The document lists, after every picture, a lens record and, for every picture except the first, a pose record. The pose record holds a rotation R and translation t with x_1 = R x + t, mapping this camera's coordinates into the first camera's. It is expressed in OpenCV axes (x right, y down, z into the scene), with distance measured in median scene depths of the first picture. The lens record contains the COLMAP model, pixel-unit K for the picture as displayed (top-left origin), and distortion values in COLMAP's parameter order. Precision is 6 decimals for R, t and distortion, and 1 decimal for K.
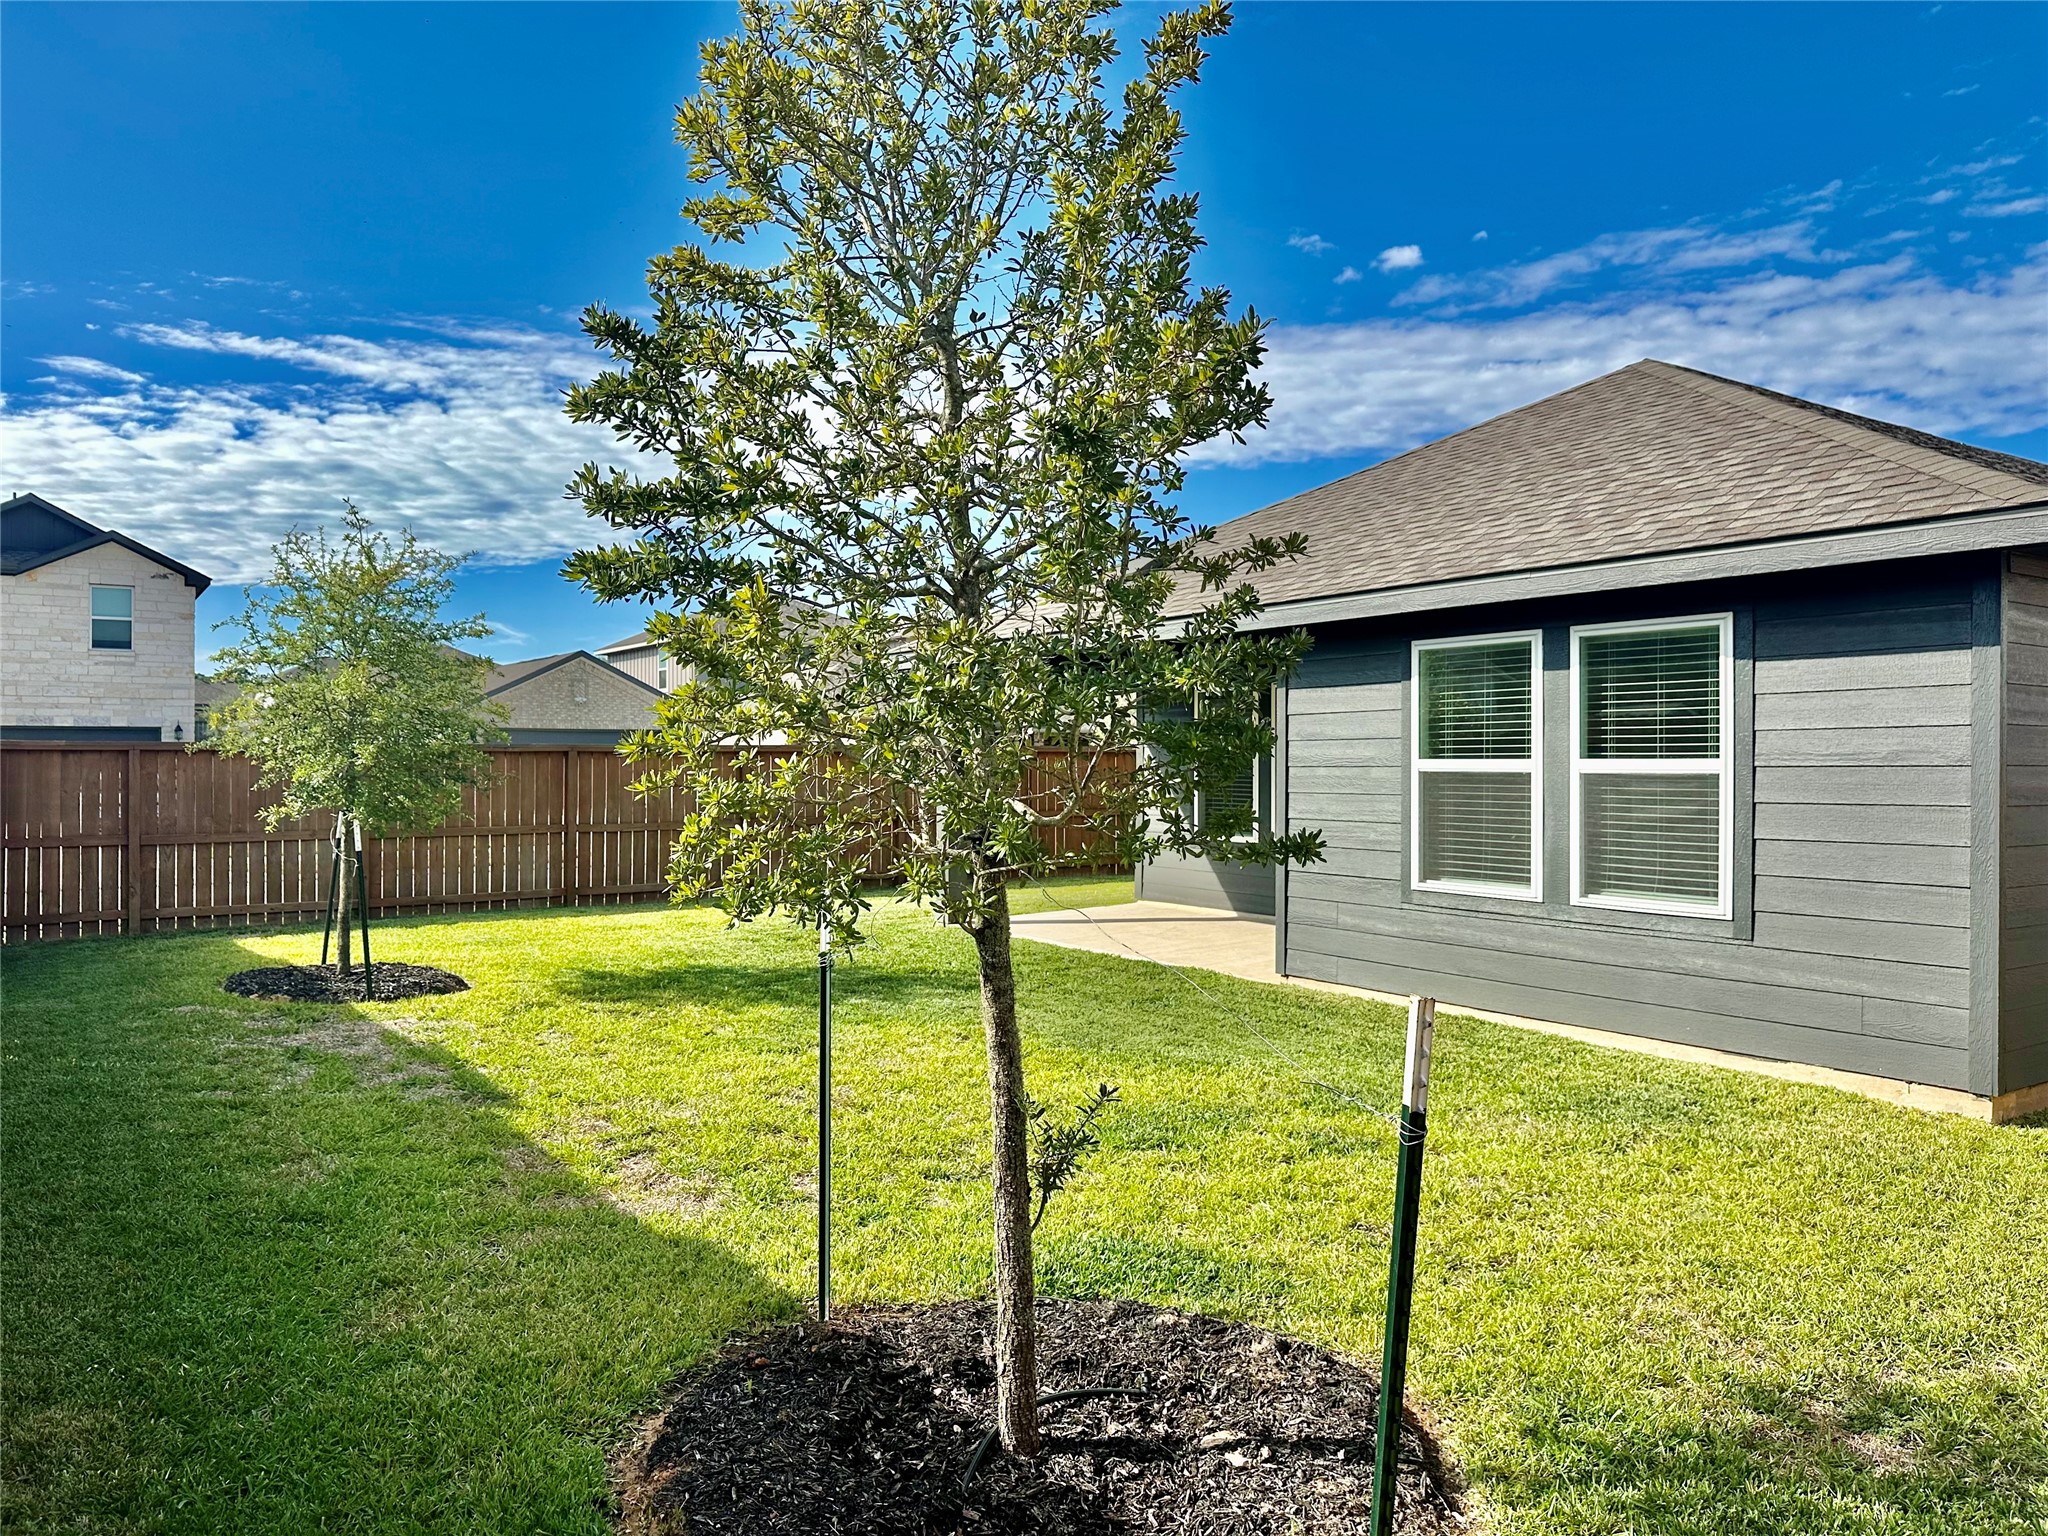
lens RADIAL K [[1462.3, 0, 1011.3], [0, 1462.3, 784.3], [0, 0, 1]] dist [0.075309, -0.075493]
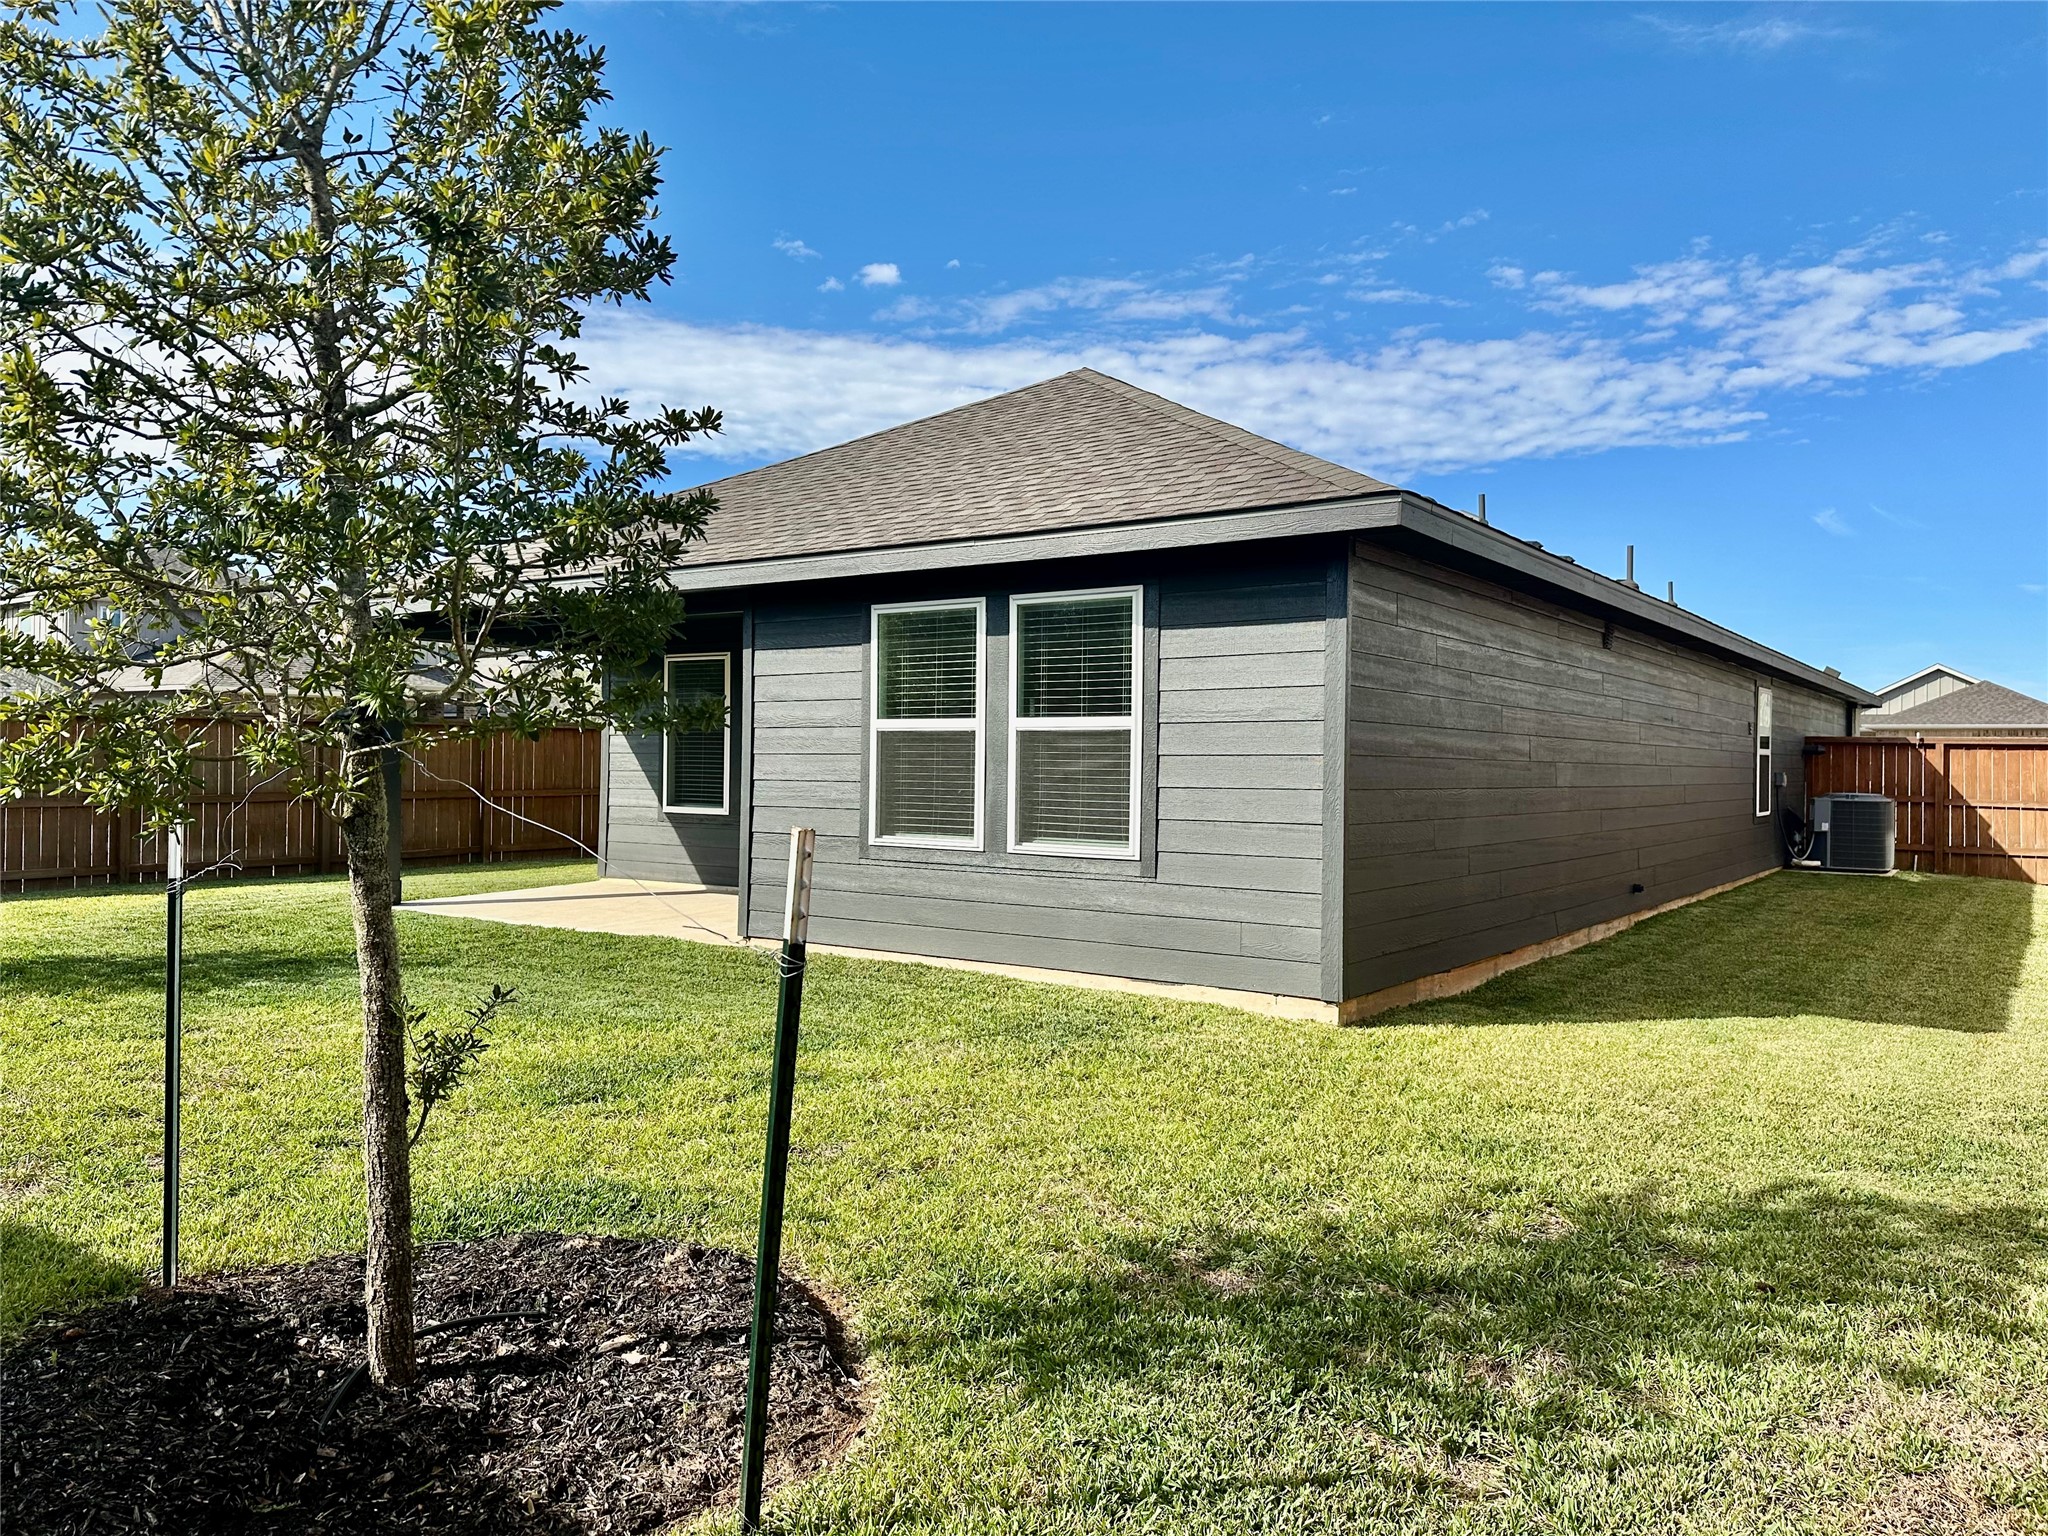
lens RADIAL K [[1464.9, 0, 1006.1], [0, 1464.9, 761.7], [0, 0, 1]] dist [0.094135, -0.112458]
pose [[0.941555, 0.008996, 0.336738, 0.021419], [-0.004149, 0.999877, -0.015111, 0.033886], [-0.336833, 0.012831, 0.941477, 0.001306]]
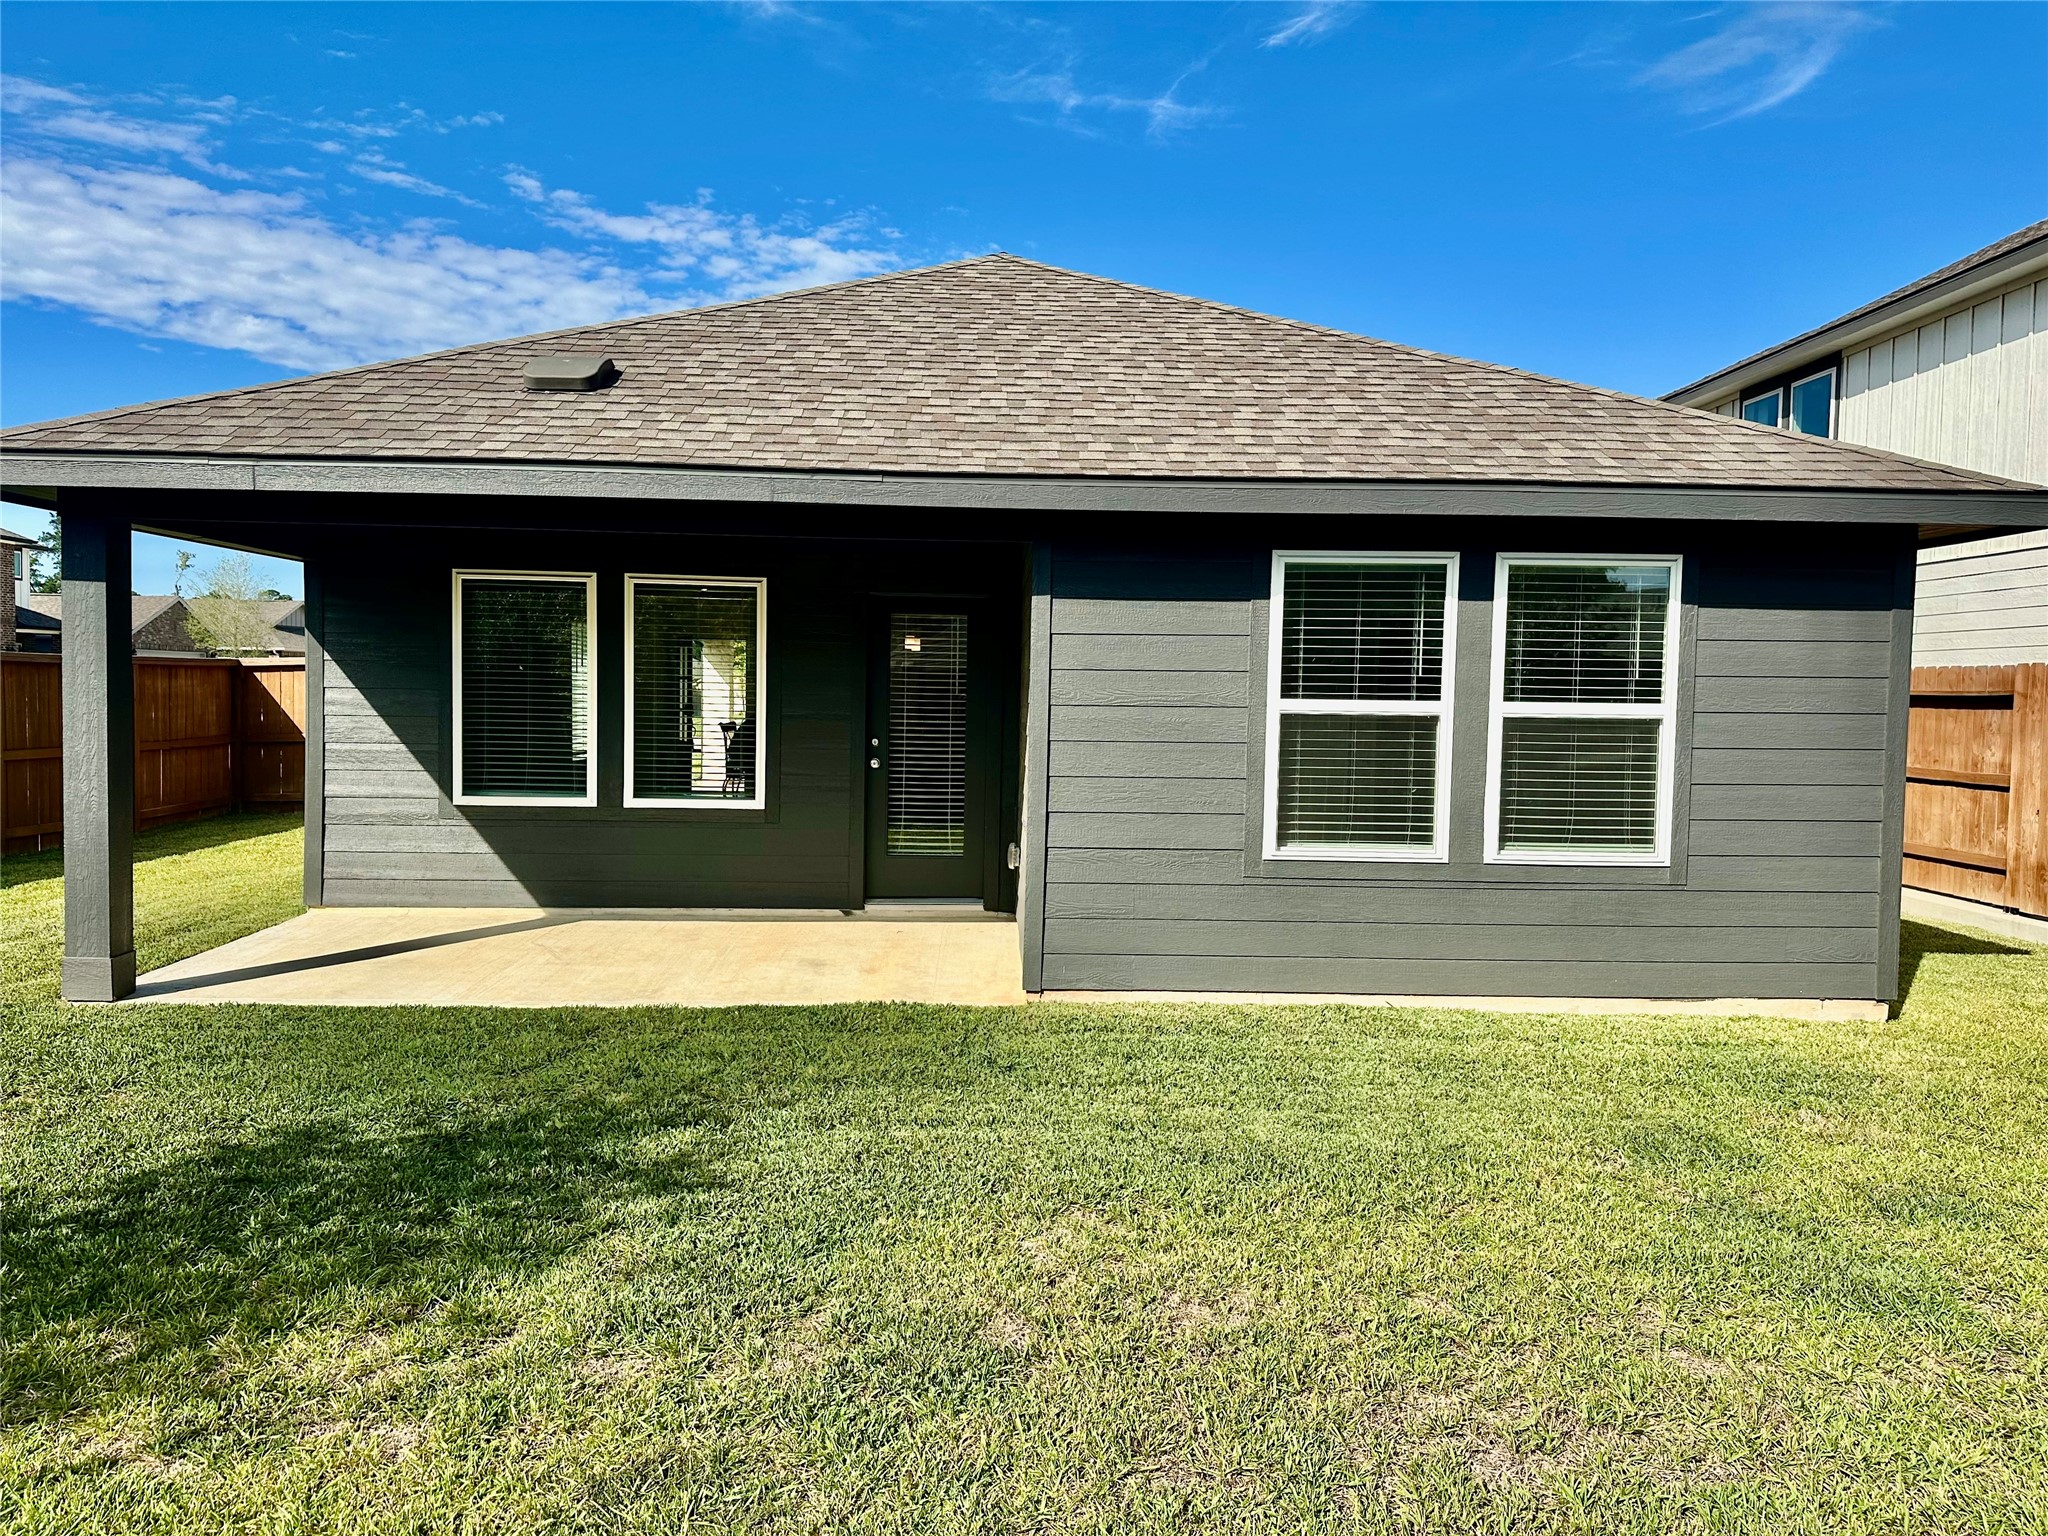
lens RADIAL K [[1466.3, 0, 1024.0], [0, 1466.3, 768.0], [0, 0, 1]] dist [-0.006415, -0.001047]
pose [[0.531457, -0.036785, 0.846286, -0.574293], [-0.002857, 0.998973, 0.045216, -0.017688], [-0.847081, -0.026448, 0.530806, 0.838192]]
